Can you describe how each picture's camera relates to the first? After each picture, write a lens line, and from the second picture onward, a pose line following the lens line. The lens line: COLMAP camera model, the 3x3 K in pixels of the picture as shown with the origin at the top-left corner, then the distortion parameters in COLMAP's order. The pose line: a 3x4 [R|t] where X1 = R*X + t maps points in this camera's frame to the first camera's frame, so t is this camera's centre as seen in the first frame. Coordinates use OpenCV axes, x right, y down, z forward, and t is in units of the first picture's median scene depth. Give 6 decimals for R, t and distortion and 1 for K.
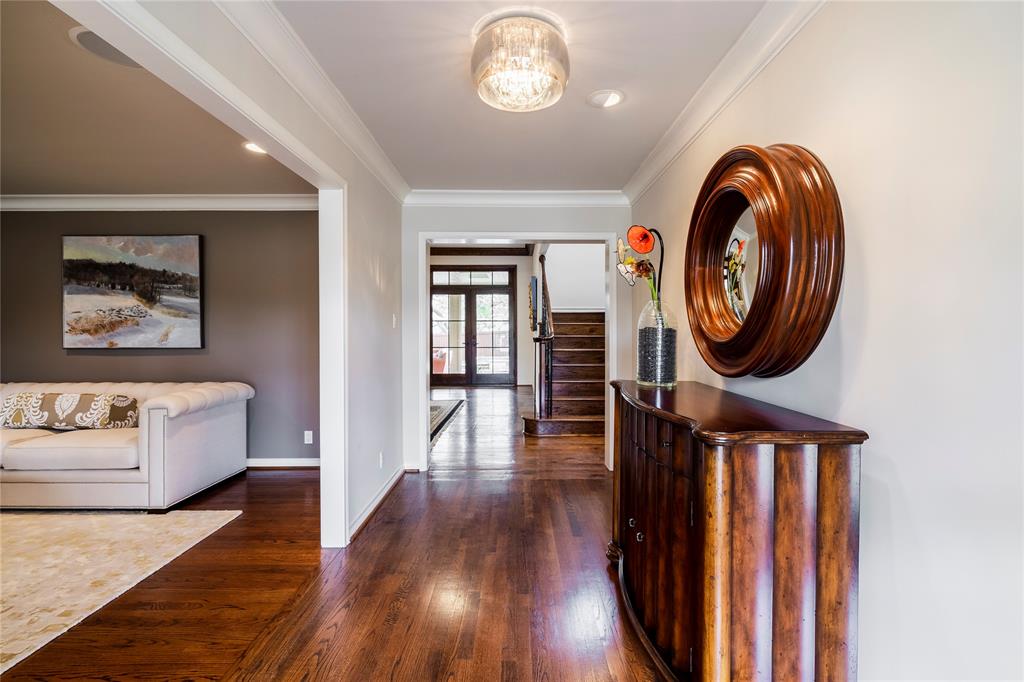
lens RADIAL K [[462.7, 0, 508.8], [0, 462.7, 336.5], [0, 0, 1]] dist [-0.000497, 0.000822]
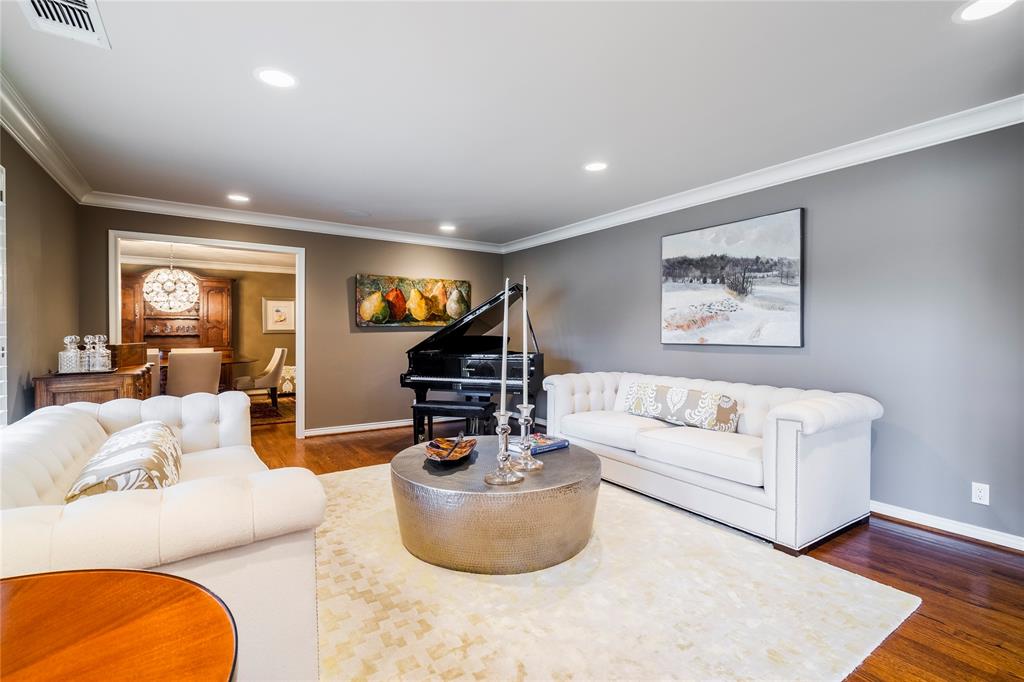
lens RADIAL K [[462.7, 0, 514.1], [0, 462.7, 332.3], [0, 0, 1]] dist [-0.000497, 0.000822]
pose [[0.565581, 0.002254, -0.824690, -0.280155], [-0.015320, 0.999852, -0.007774, 0.014086], [0.824551, 0.017031, 0.565532, 0.122056]]
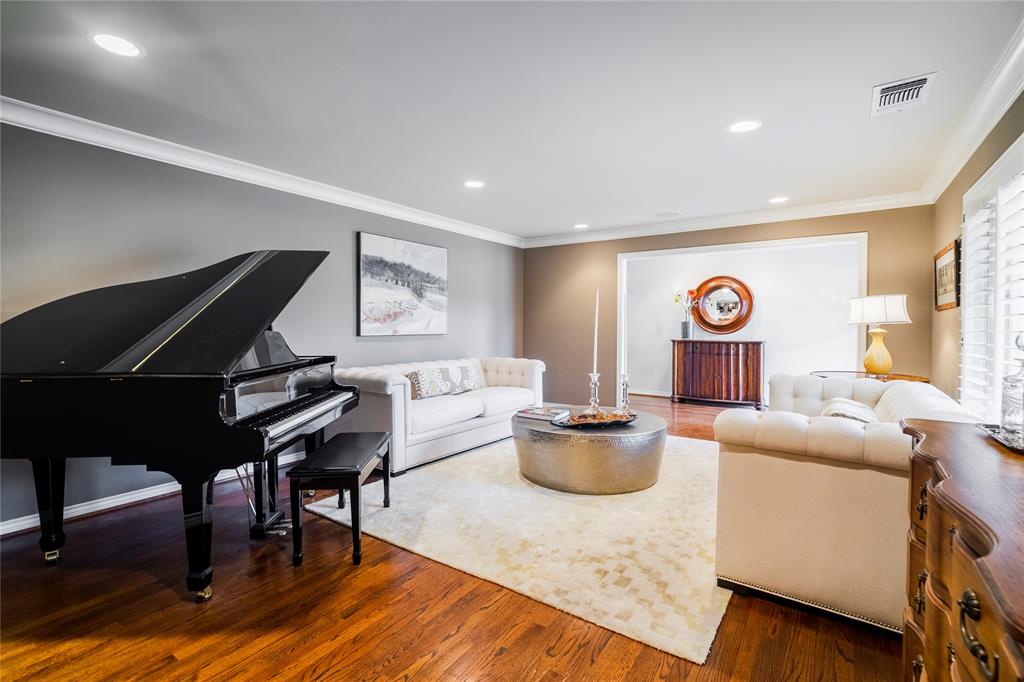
lens RADIAL K [[462.7, 0, 513.7], [0, 462.7, 336.7], [0, 0, 1]] dist [-0.000497, 0.000822]
pose [[0.586838, -0.015509, 0.809556, -1.639982], [0.008429, 0.999879, 0.013045, 0.017227], [-0.809660, -0.000831, 0.586898, 0.067978]]
